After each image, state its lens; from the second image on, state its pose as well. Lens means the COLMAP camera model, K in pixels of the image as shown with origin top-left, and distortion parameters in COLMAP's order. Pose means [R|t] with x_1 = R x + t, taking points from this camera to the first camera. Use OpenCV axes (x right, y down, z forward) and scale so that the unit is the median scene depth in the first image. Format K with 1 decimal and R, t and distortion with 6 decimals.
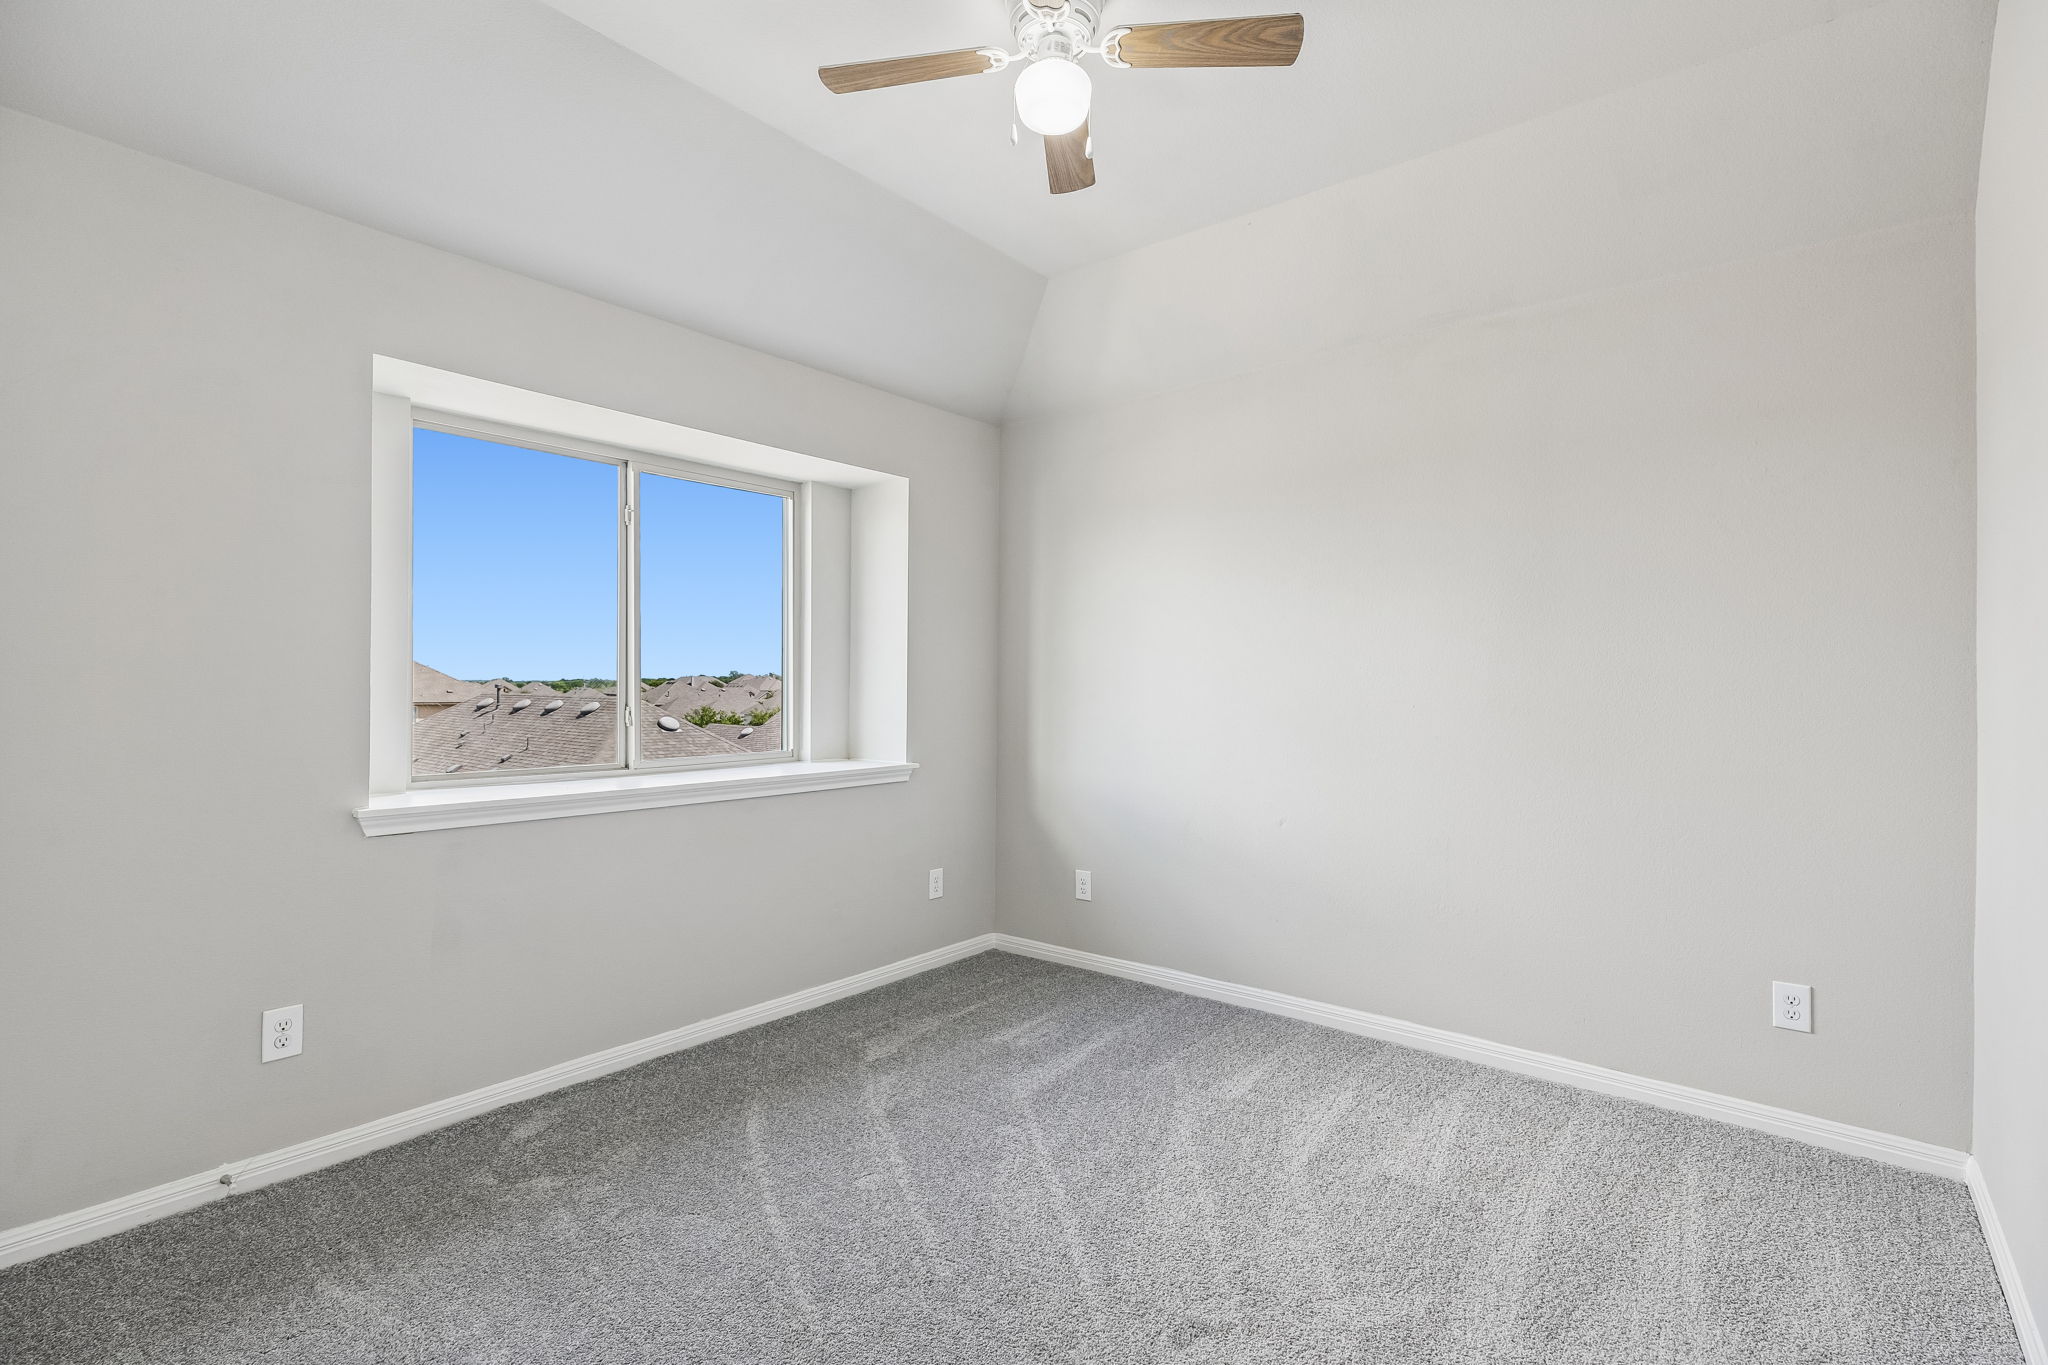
lens RADIAL K [[945.9, 0, 1021.1], [0, 945.9, 684.5], [0, 0, 1]] dist [0.003532, -0.000623]
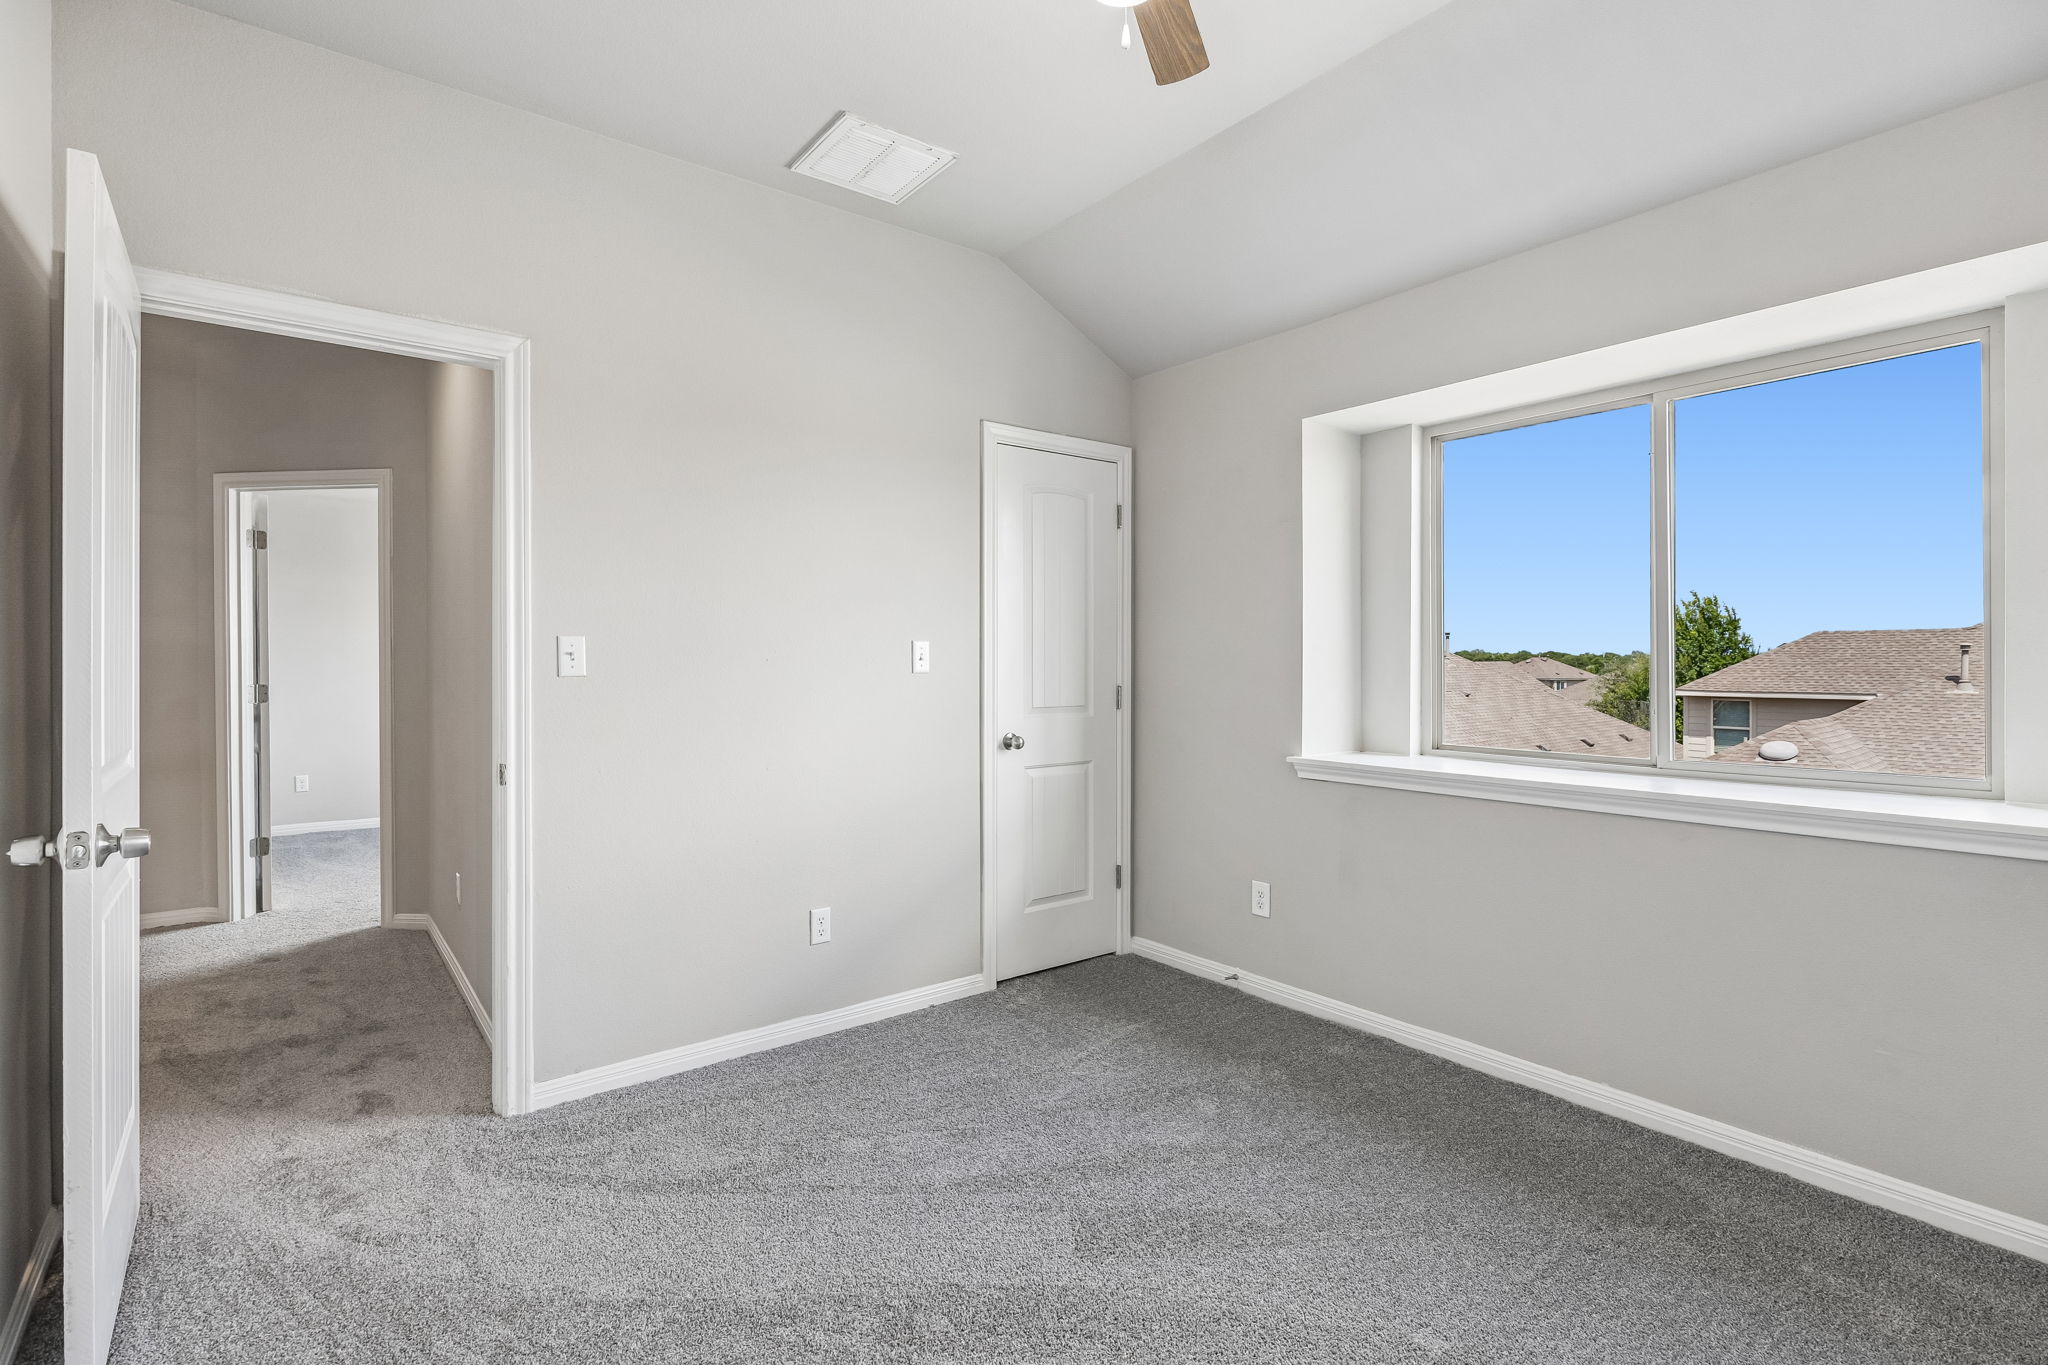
lens RADIAL K [[945.9, 0, 1020.7], [0, 945.9, 671.5], [0, 0, 1]] dist [0.003532, -0.000623]
pose [[-0.209185, 0.001636, -0.977875, 0.717326], [-0.003291, 0.999992, 0.002377, 0.006573], [0.977870, 0.003715, -0.209178, 0.891340]]
